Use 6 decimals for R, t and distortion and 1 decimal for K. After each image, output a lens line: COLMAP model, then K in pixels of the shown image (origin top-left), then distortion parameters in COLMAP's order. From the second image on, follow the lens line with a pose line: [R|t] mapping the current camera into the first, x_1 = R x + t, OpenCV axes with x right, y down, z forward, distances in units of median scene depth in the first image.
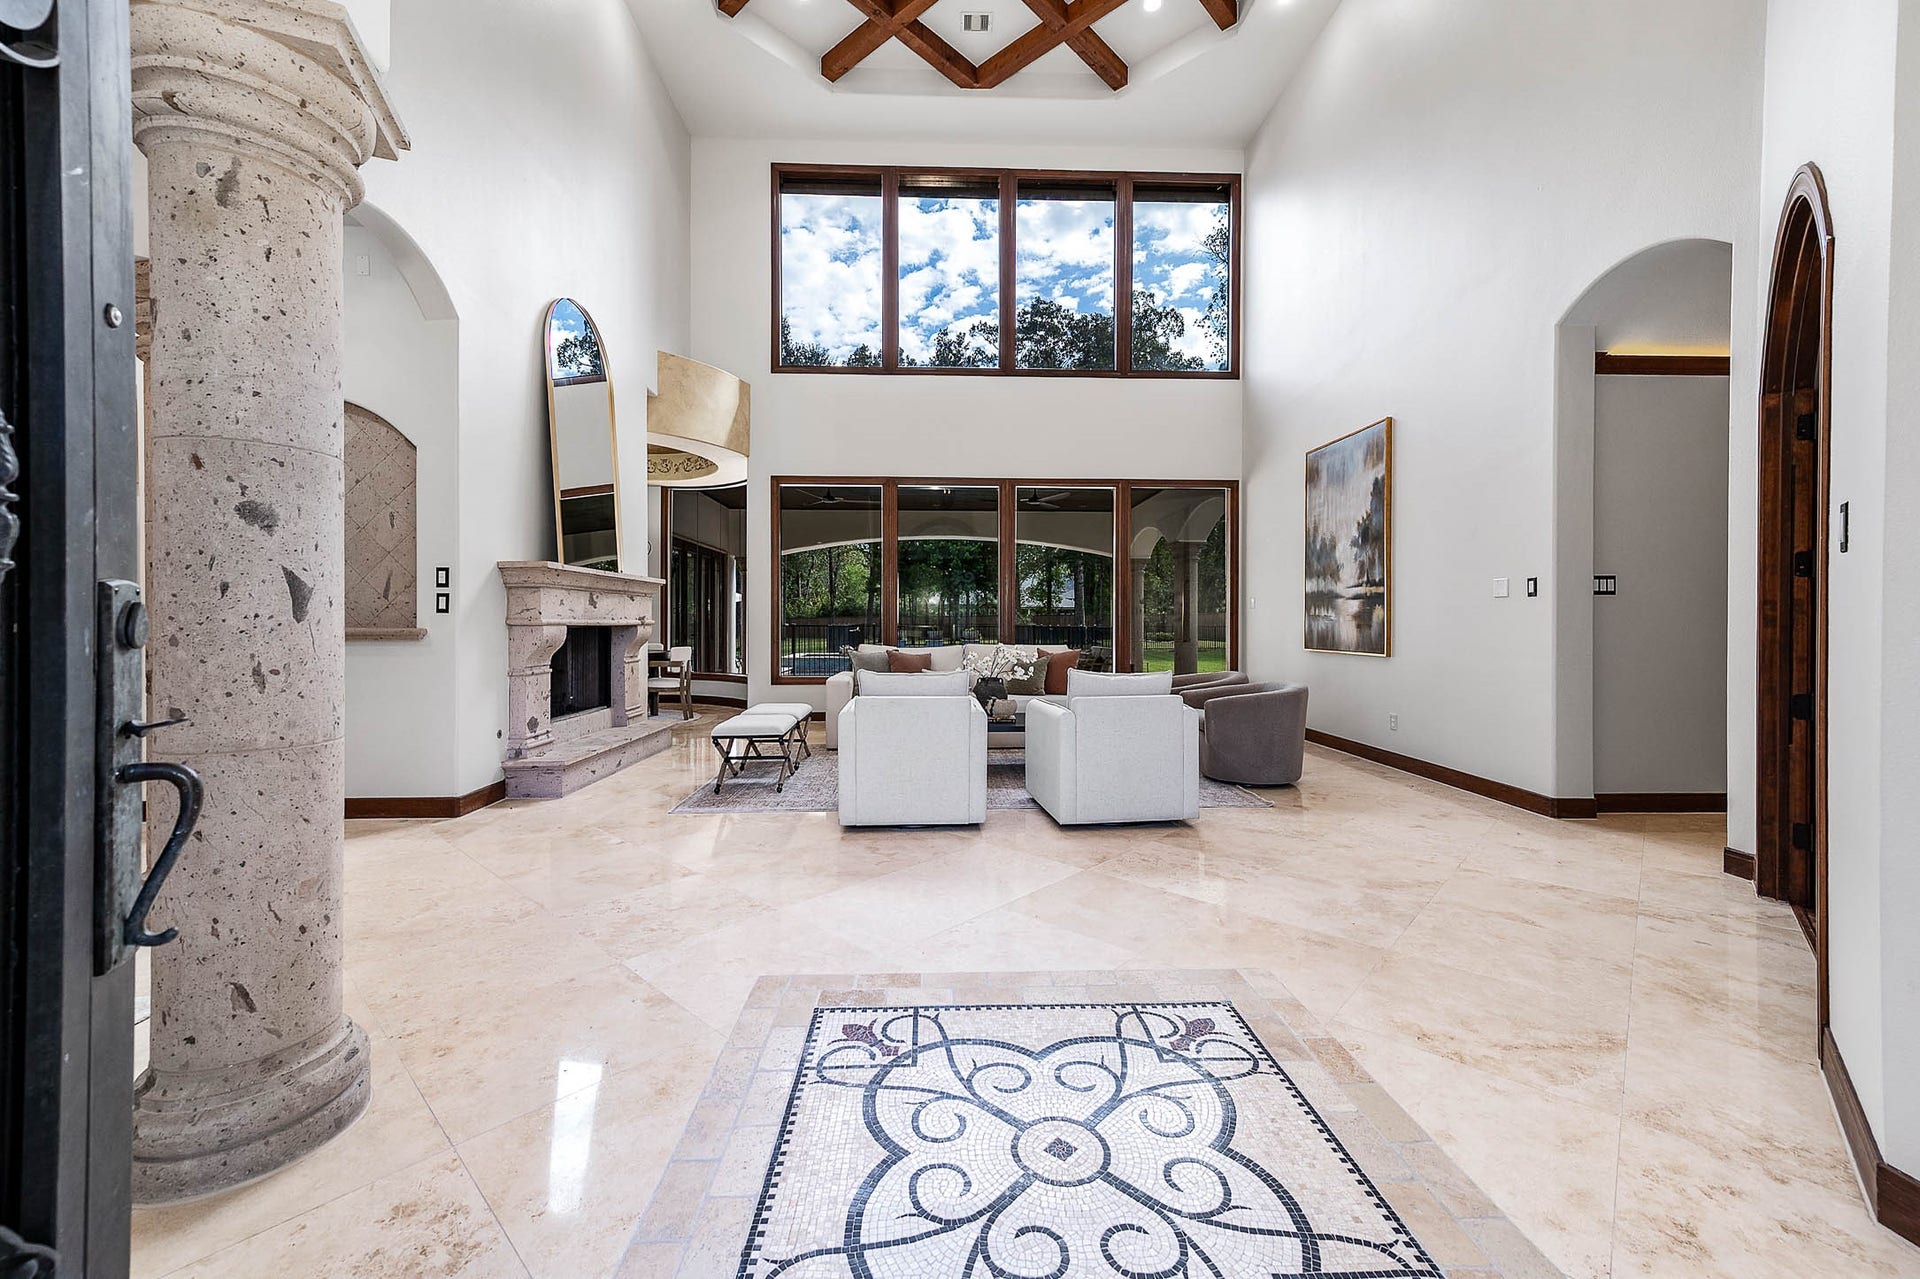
lens RADIAL K [[756.3, 0, 960.0], [0, 756.3, 639.5], [0, 0, 1]] dist [0.002678, 0.003270]
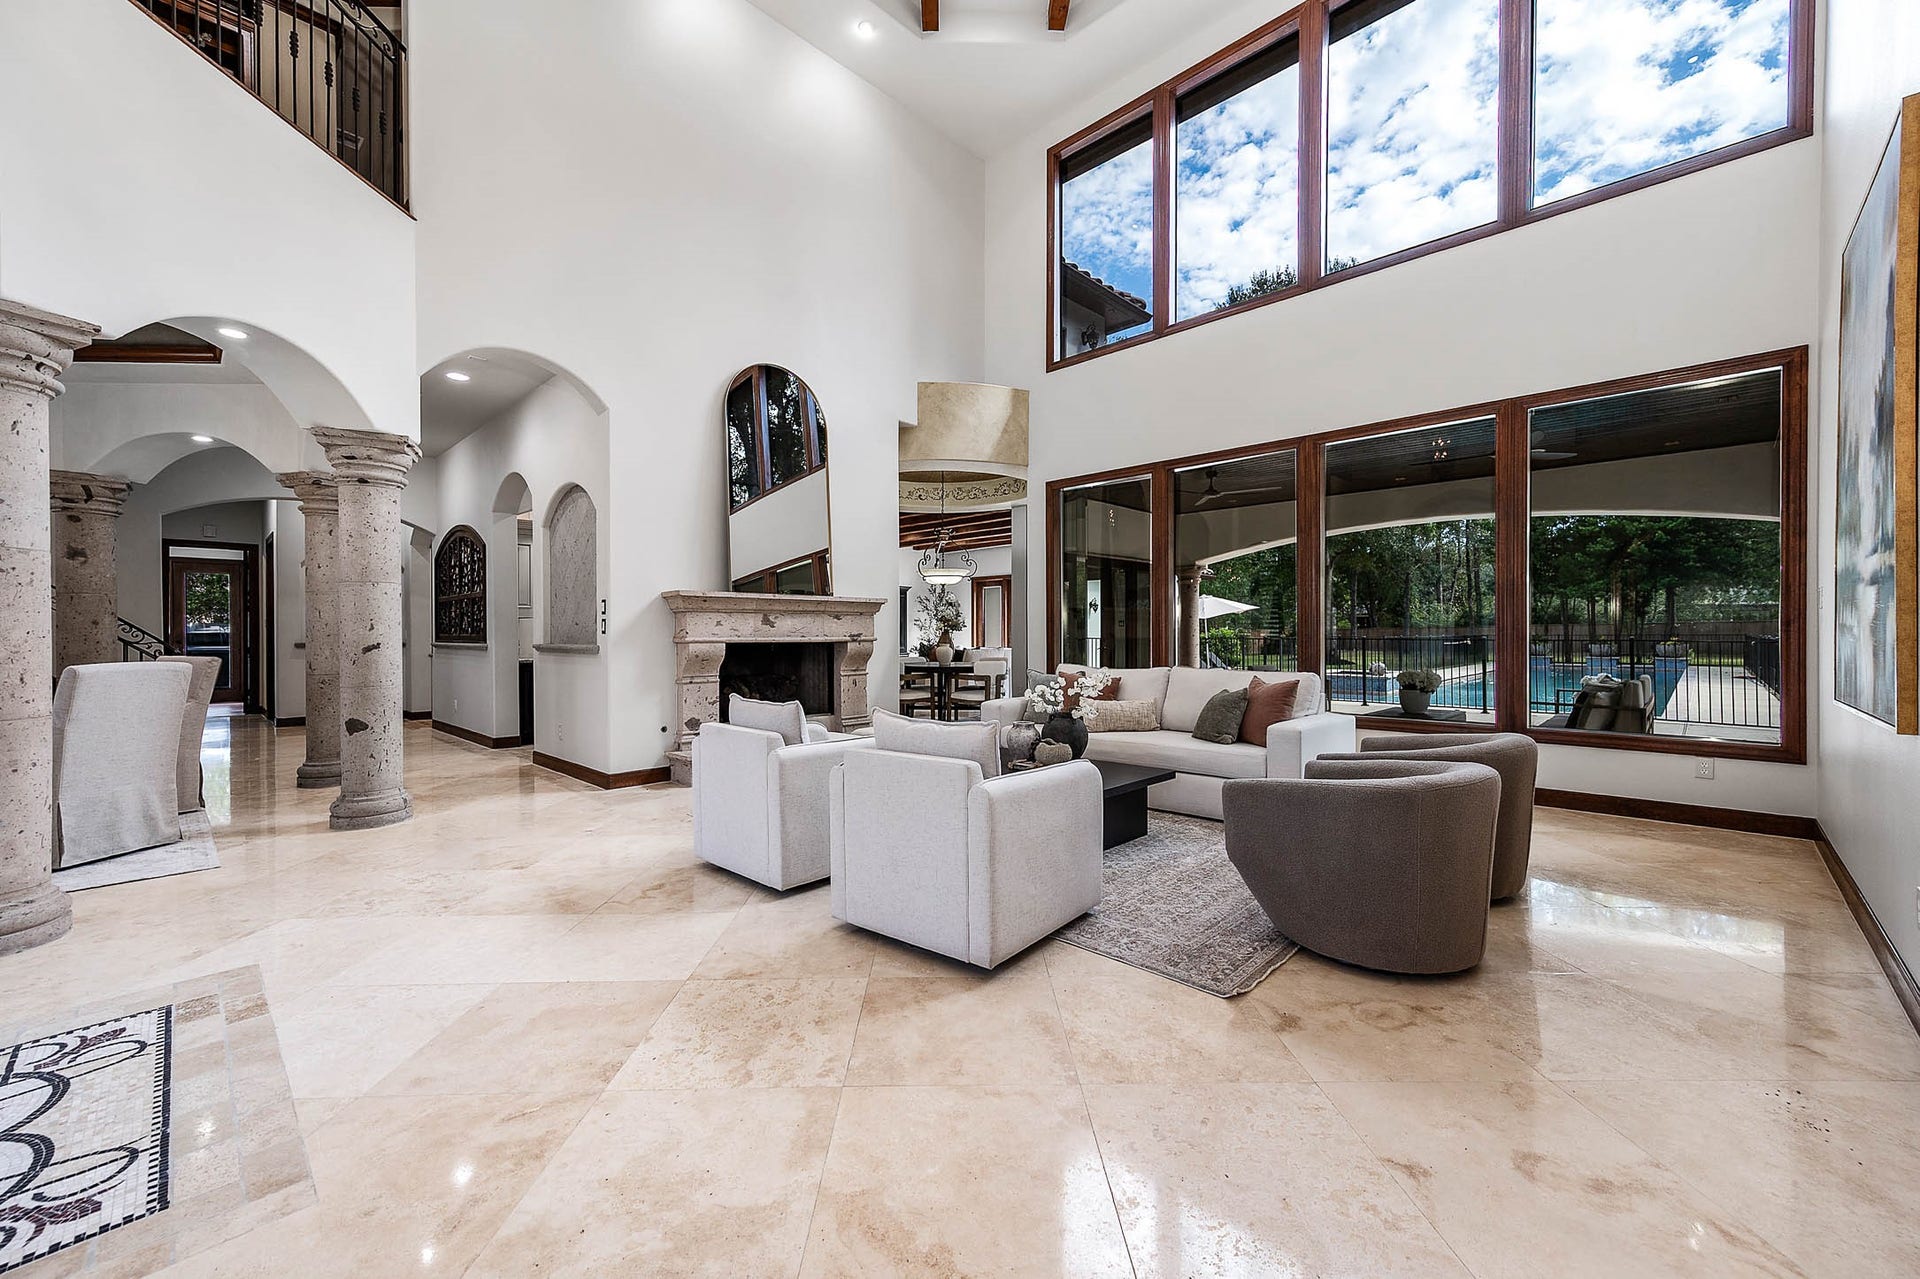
lens RADIAL K [[756.3, 0, 960.0], [0, 756.3, 639.5], [0, 0, 1]] dist [0.002678, 0.003270]
pose [[0.691497, 0.002357, -0.722375, 0.853001], [-0.011703, 0.999900, -0.007940, -0.026584], [0.722284, 0.013944, 0.691456, 0.648790]]
